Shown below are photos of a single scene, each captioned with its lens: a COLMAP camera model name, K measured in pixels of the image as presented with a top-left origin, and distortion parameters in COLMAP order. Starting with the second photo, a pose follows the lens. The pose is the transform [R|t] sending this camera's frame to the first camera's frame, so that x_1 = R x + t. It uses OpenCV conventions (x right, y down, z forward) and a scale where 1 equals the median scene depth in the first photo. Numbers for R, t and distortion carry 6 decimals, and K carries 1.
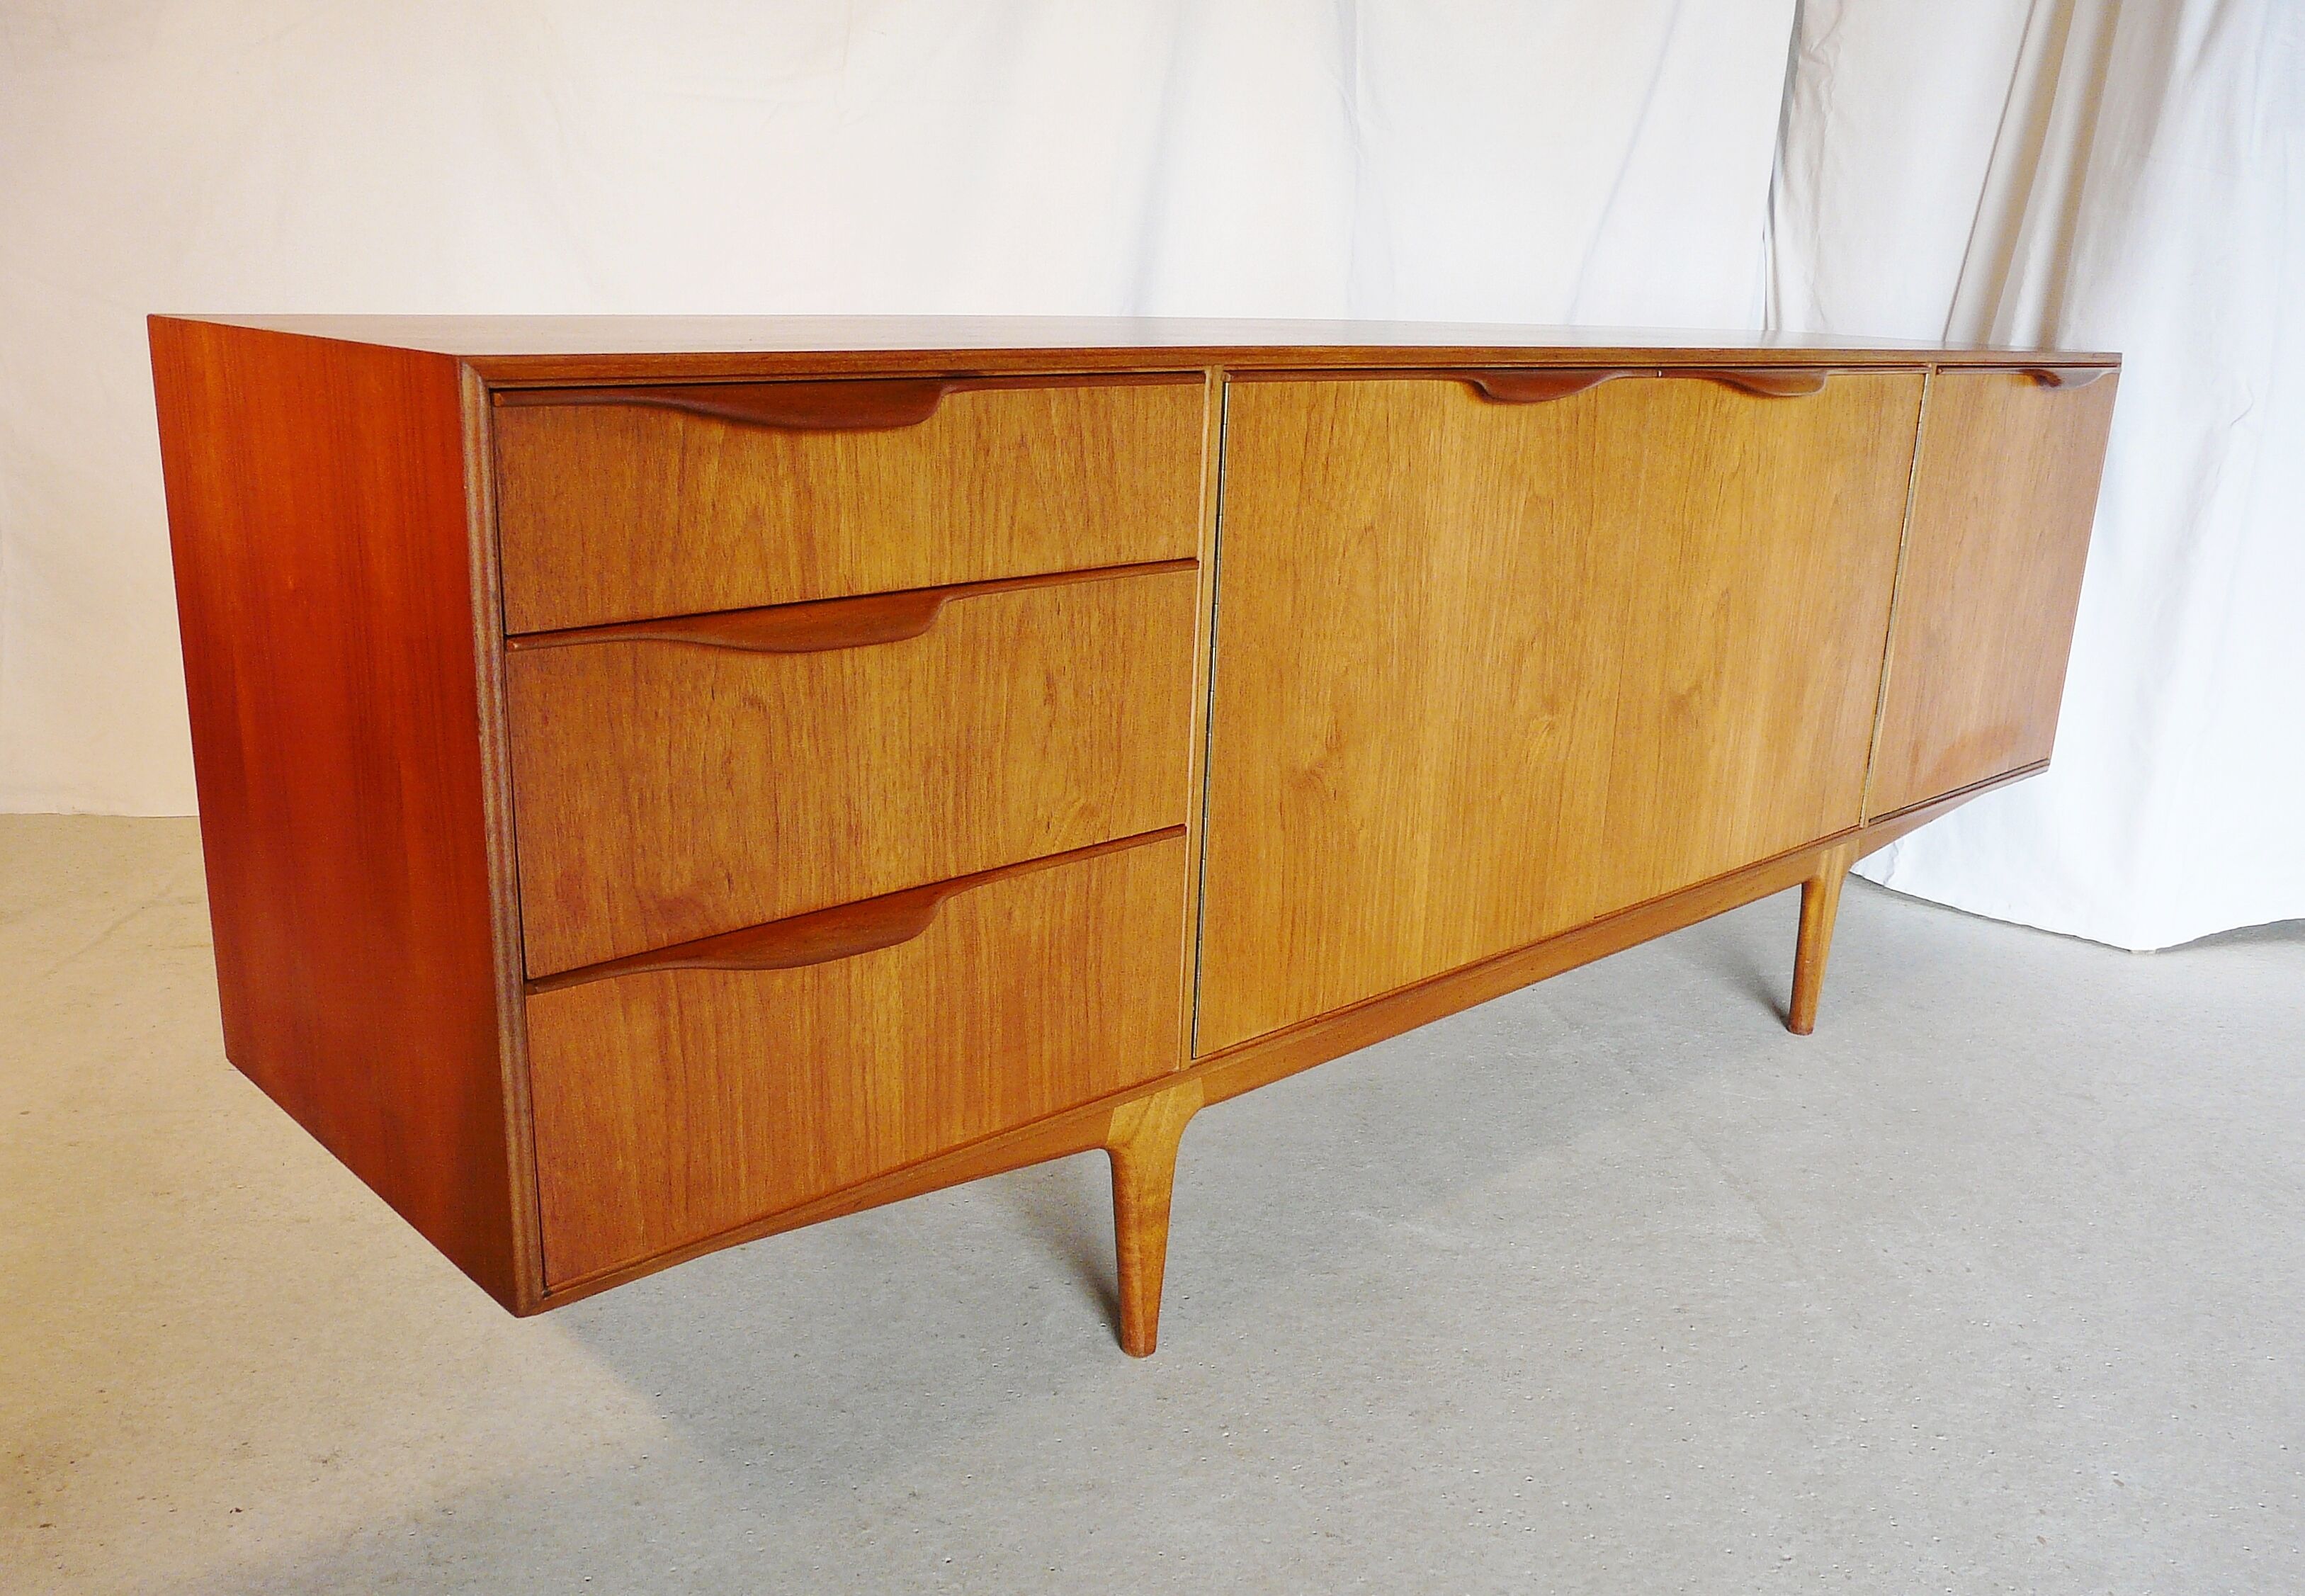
lens RADIAL K [[1949.1, 0, 1139.5], [0, 1949.1, 842.2], [0, 0, 1]] dist [-0.076521, 0.083380]
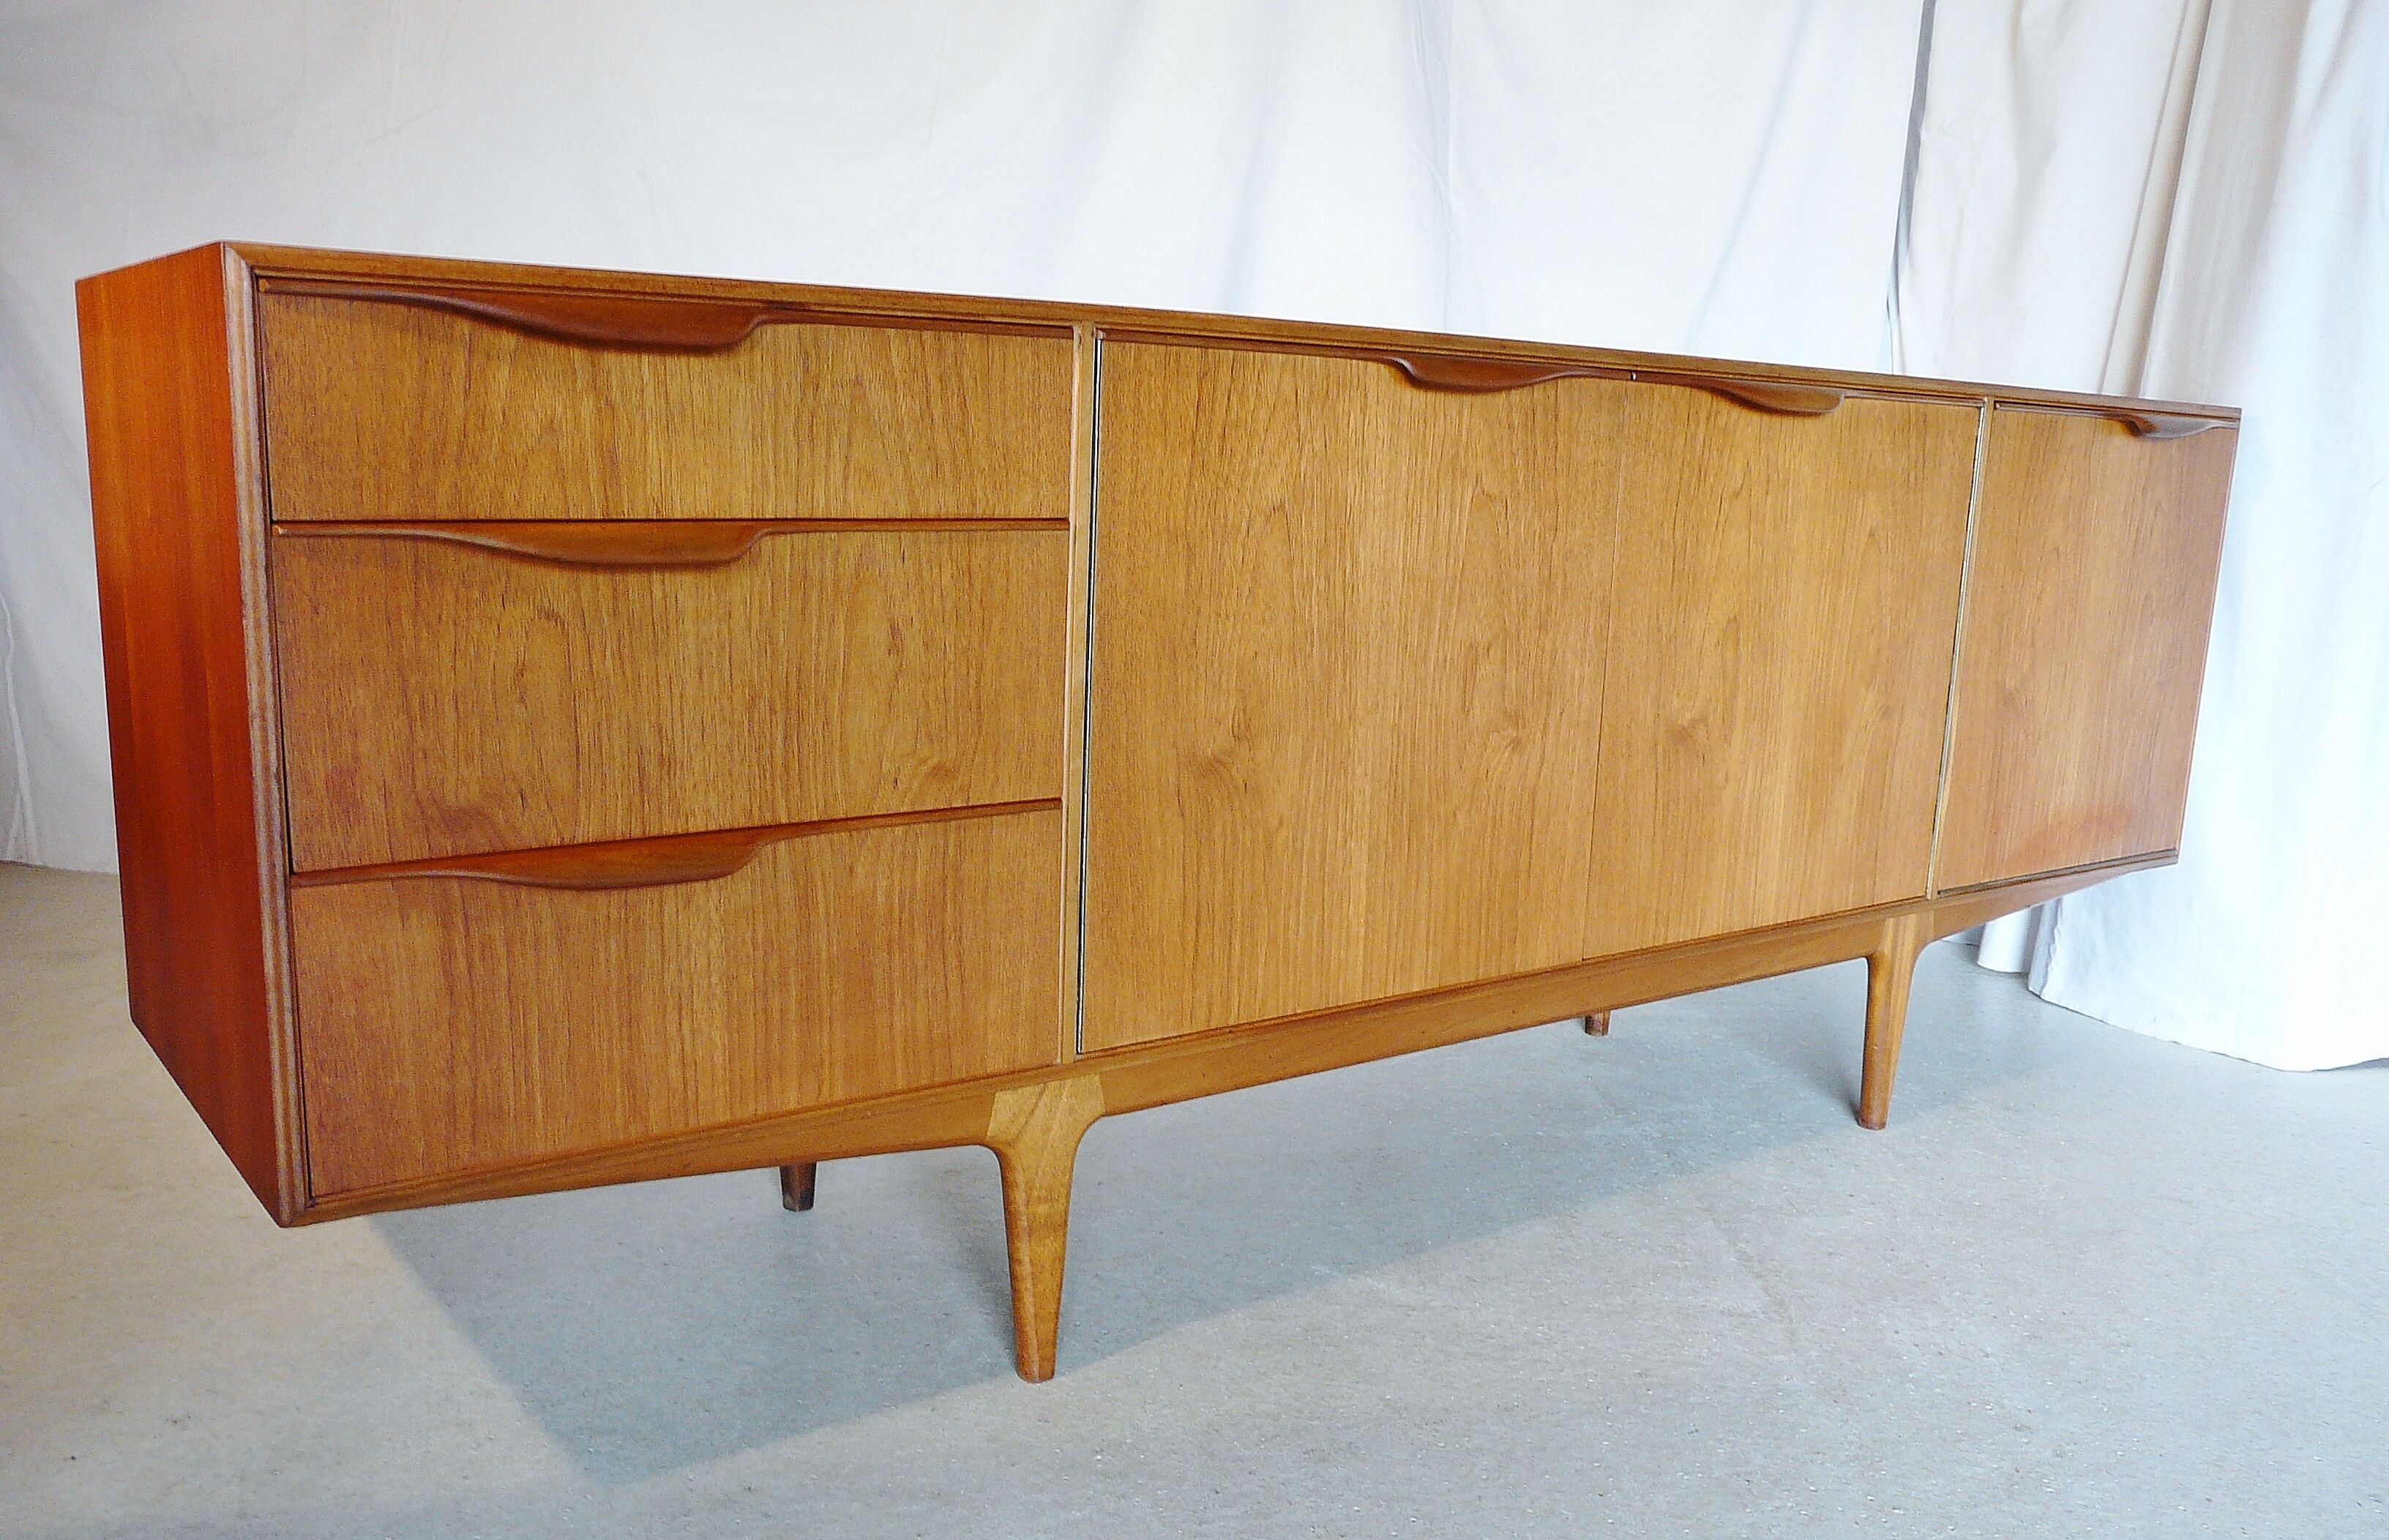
lens RADIAL K [[2006.4, 0, 1173.5], [0, 2006.4, 856.9], [0, 0, 1]] dist [-0.068006, 0.072300]
pose [[0.992957, 0.021673, -0.116474, 0.193600], [-0.032179, 0.995503, -0.089099, 0.105639], [0.114019, 0.092220, 0.989189, 0.025681]]
